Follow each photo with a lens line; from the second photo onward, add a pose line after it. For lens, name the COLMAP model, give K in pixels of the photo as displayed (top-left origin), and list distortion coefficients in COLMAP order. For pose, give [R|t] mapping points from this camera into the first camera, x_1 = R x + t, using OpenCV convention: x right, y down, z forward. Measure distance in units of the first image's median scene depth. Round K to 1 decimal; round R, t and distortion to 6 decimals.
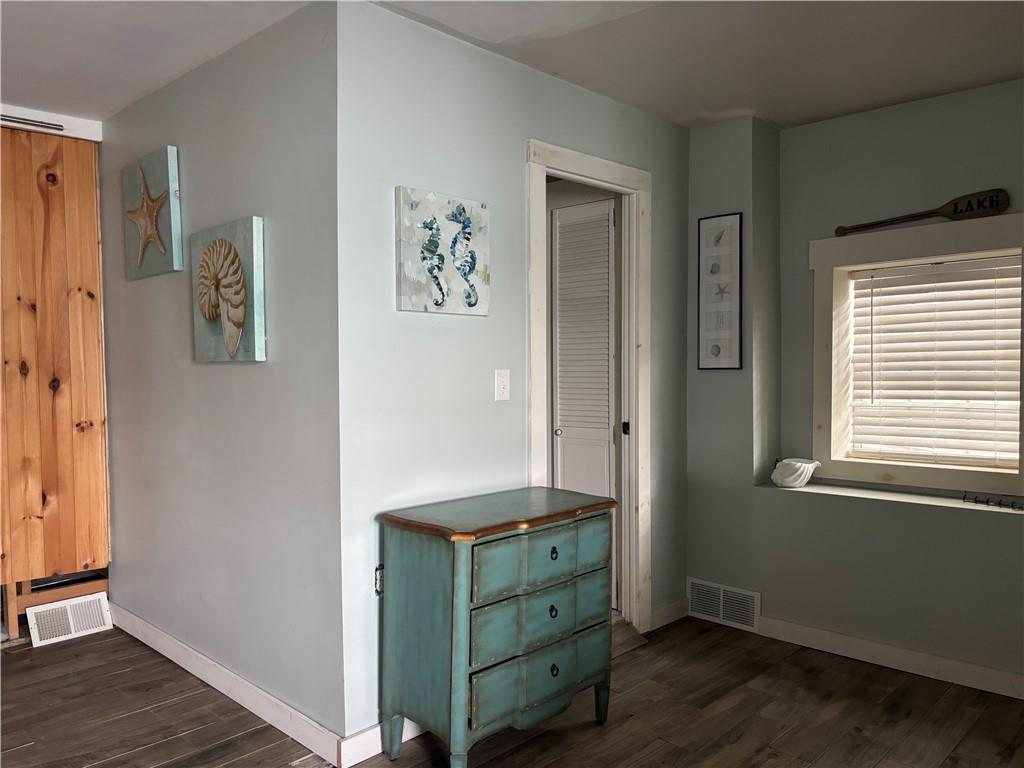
lens RADIAL K [[779.3, 0, 515.5], [0, 779.3, 390.2], [0, 0, 1]] dist [0.061515, -0.069850]
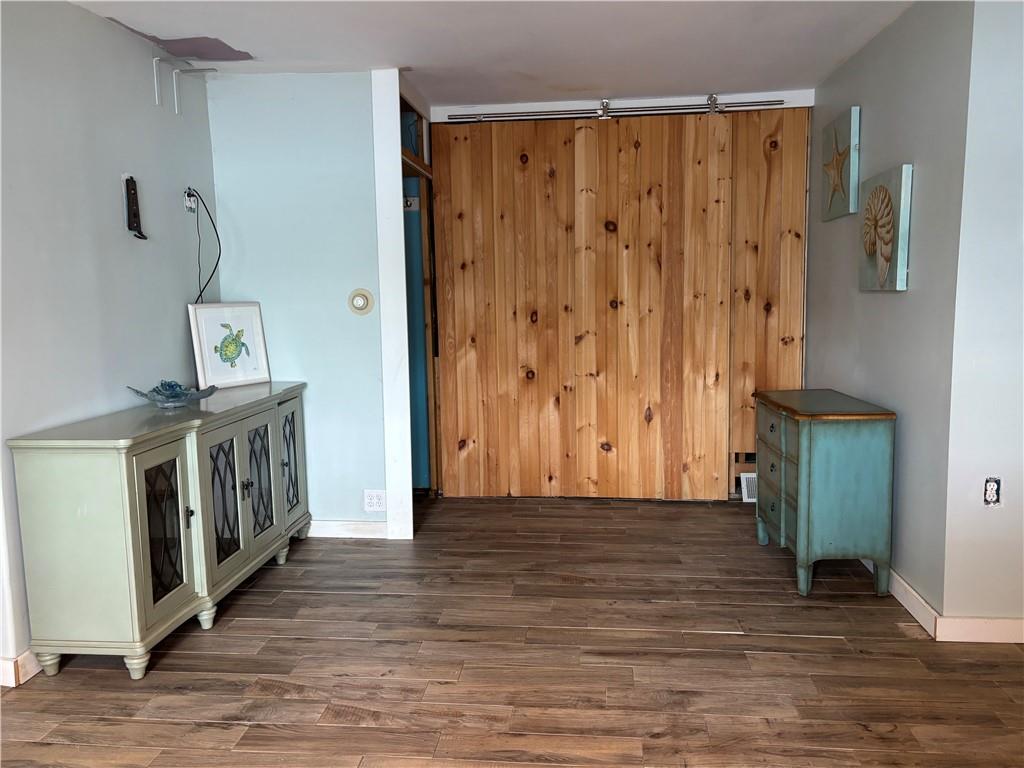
lens RADIAL K [[779.3, 0, 515.5], [0, 779.3, 390.2], [0, 0, 1]] dist [0.061515, -0.069850]
pose [[0.620616, 0.098422, -0.777913, 0.180998], [-0.019749, 0.993738, 0.109972, -0.005705], [0.783866, -0.052887, 0.618674, -0.133604]]
